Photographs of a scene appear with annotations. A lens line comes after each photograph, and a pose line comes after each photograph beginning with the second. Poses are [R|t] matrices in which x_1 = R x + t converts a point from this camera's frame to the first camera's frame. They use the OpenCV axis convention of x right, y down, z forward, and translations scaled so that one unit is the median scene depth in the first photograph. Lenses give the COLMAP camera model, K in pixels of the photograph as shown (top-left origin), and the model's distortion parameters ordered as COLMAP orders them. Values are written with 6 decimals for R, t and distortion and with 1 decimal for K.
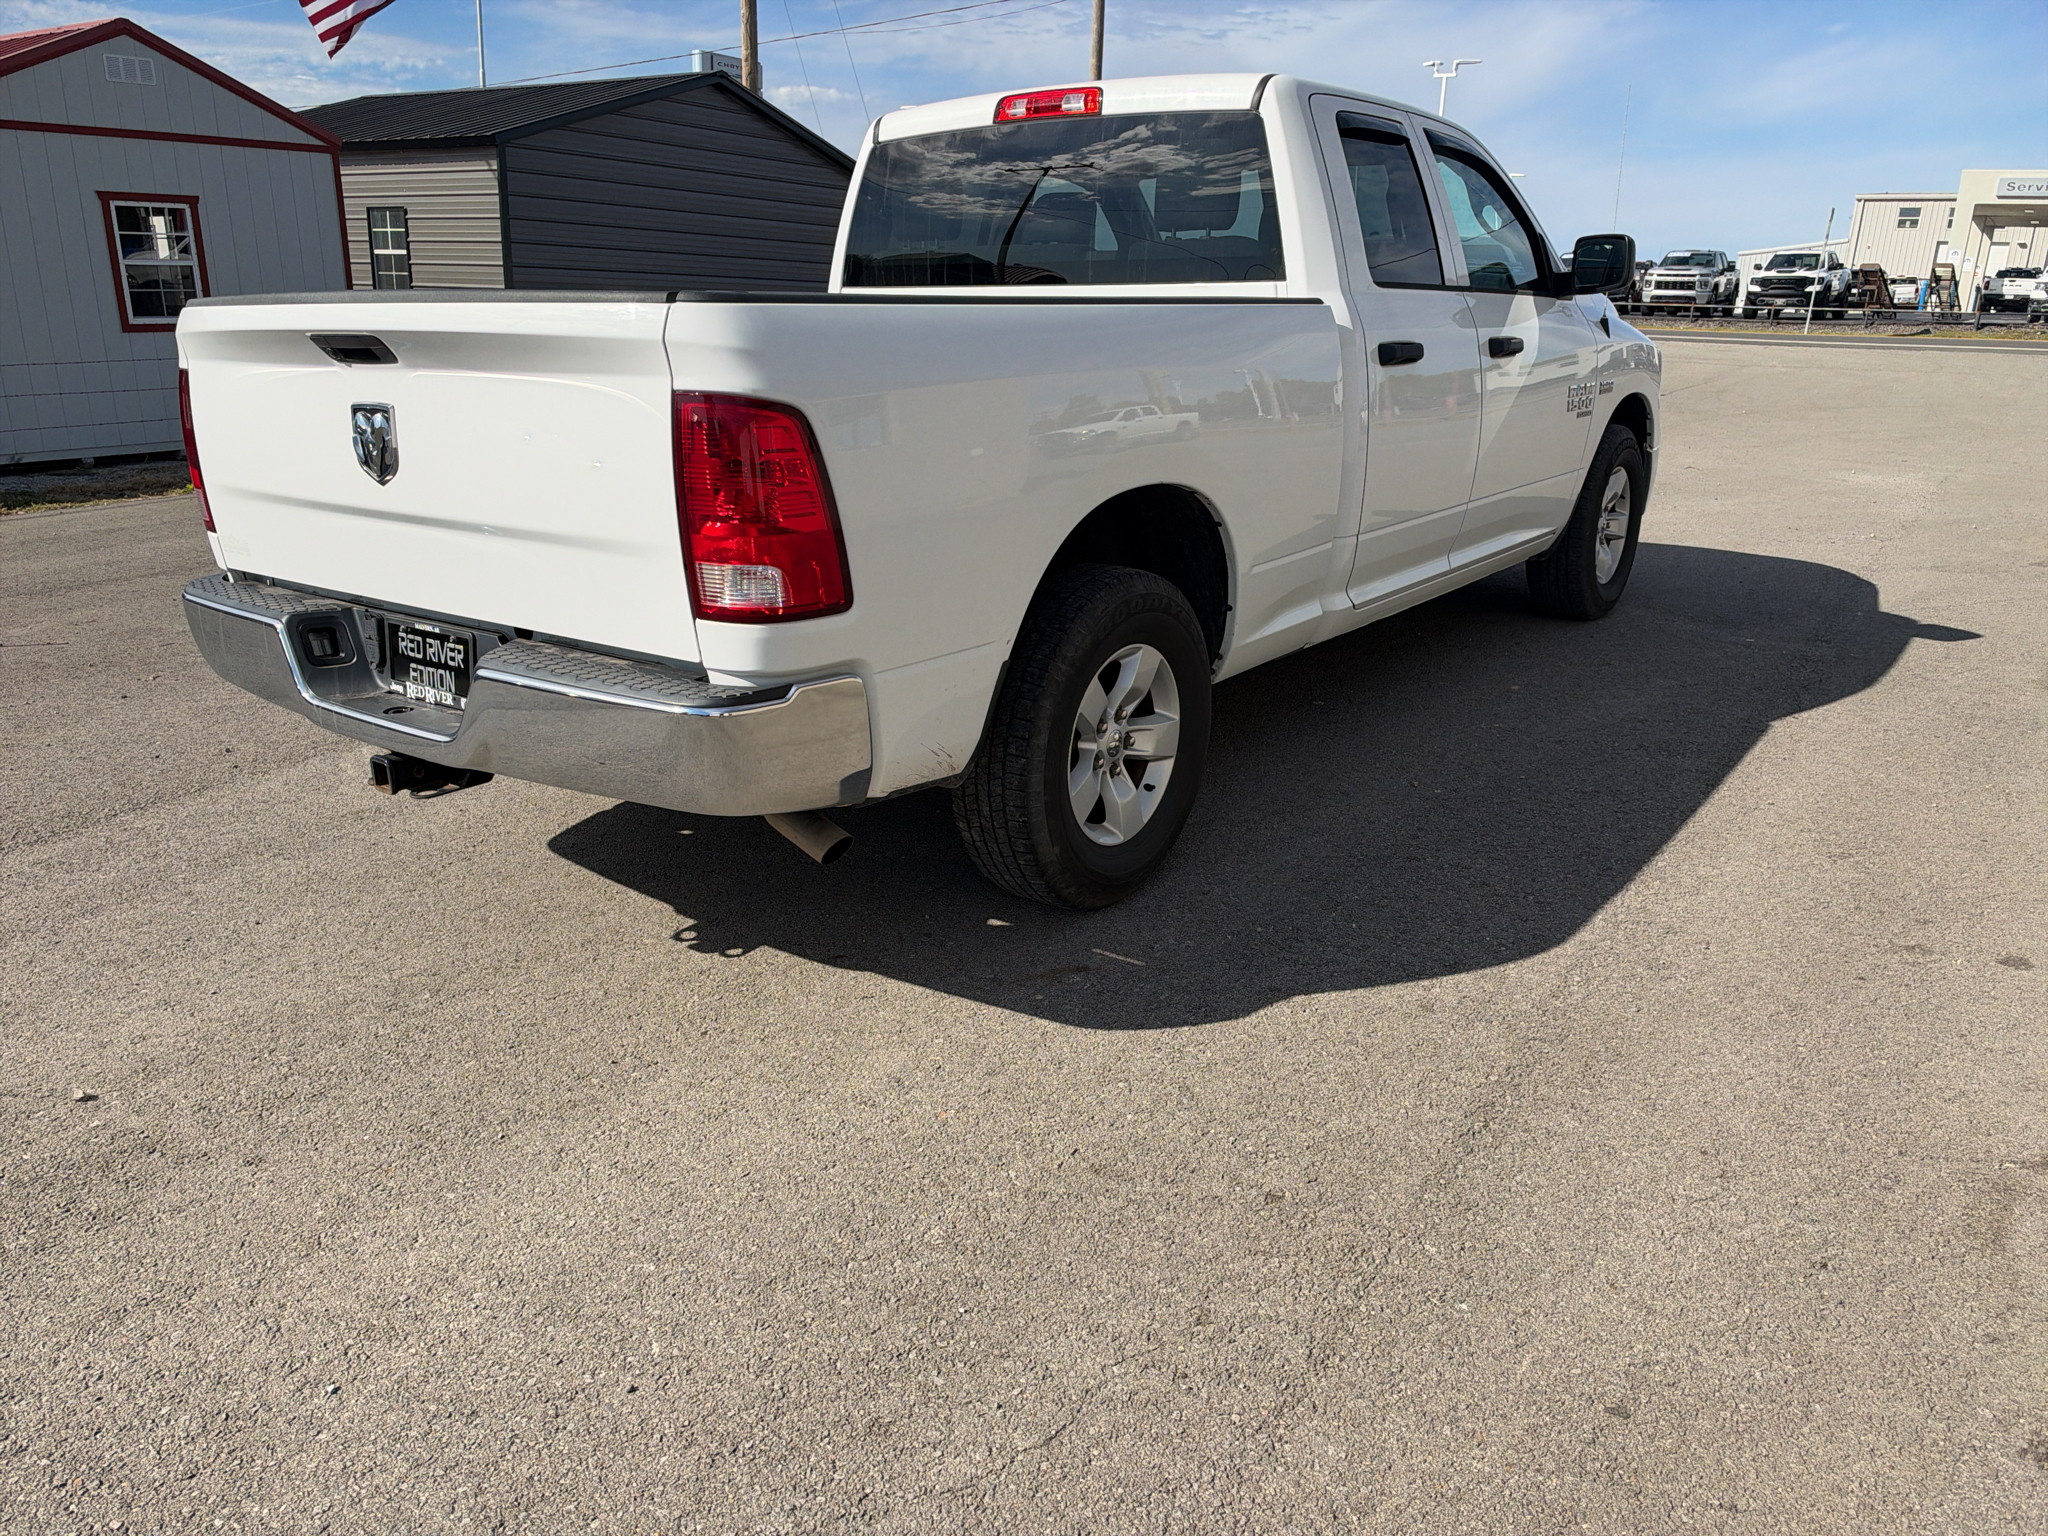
lens RADIAL K [[1496.0, 0, 1003.6], [0, 1496.0, 780.3], [0, 0, 1]] dist [0.006111, 0.003359]
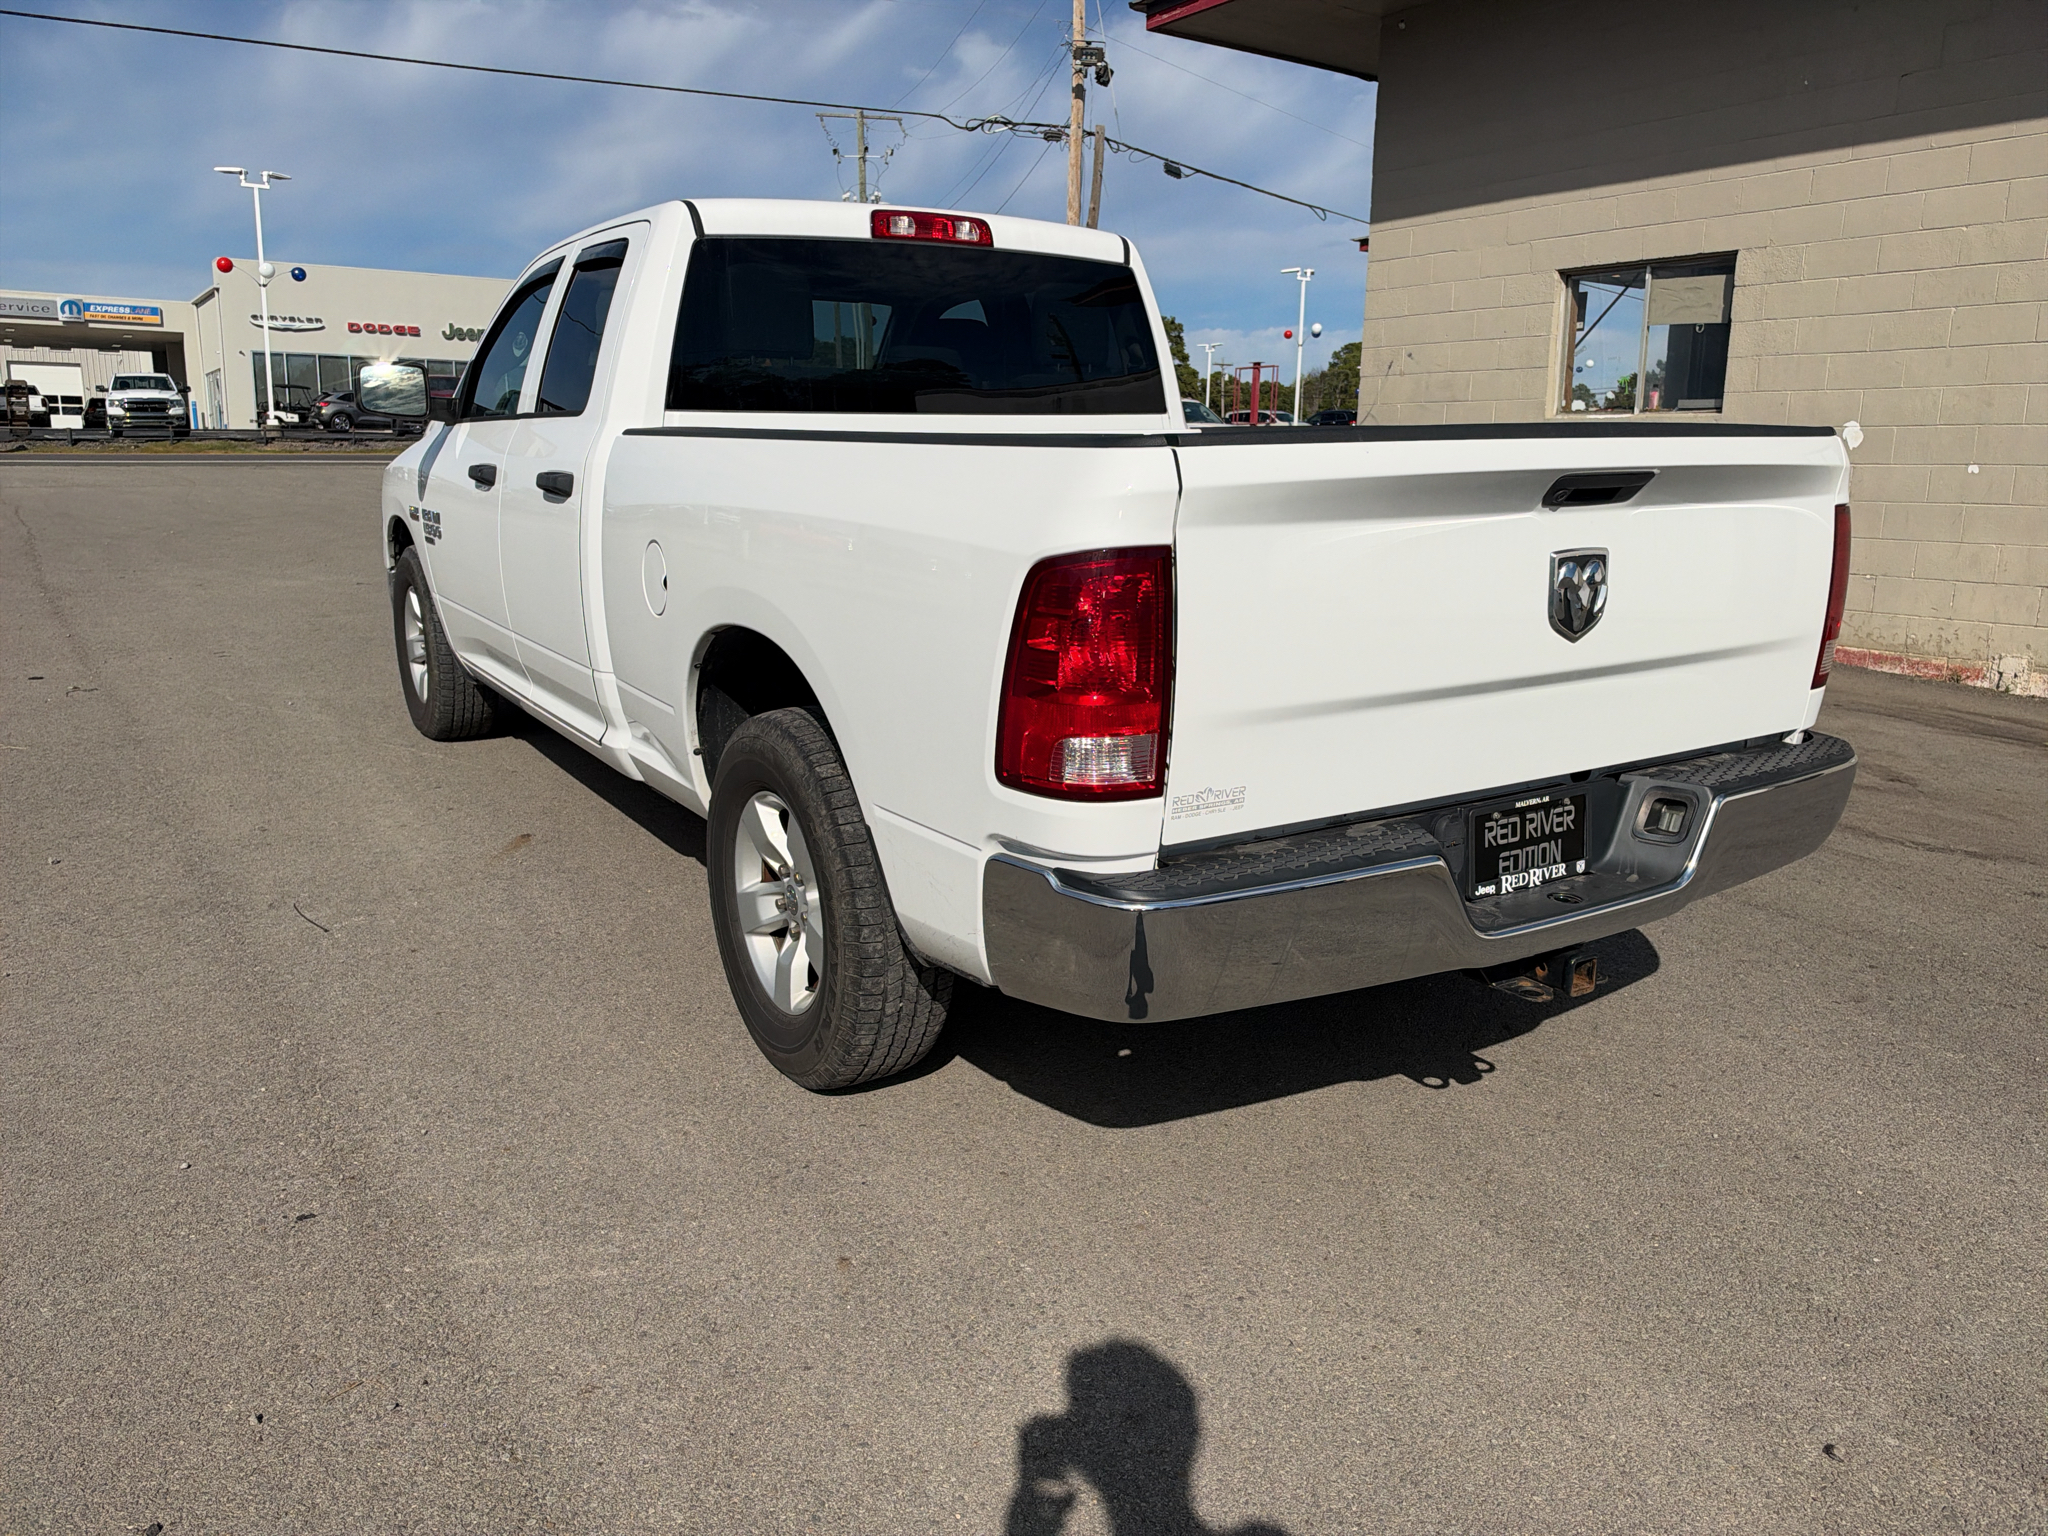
lens RADIAL K [[1513.9, 0, 1042.7], [0, 1513.9, 765.2], [0, 0, 1]] dist [0.006435, -0.008998]
pose [[0.342238, -0.208676, 0.916148, -1.278591], [0.283391, 0.952547, 0.111102, -0.298933], [-0.895859, 0.221604, 0.385135, 0.906179]]
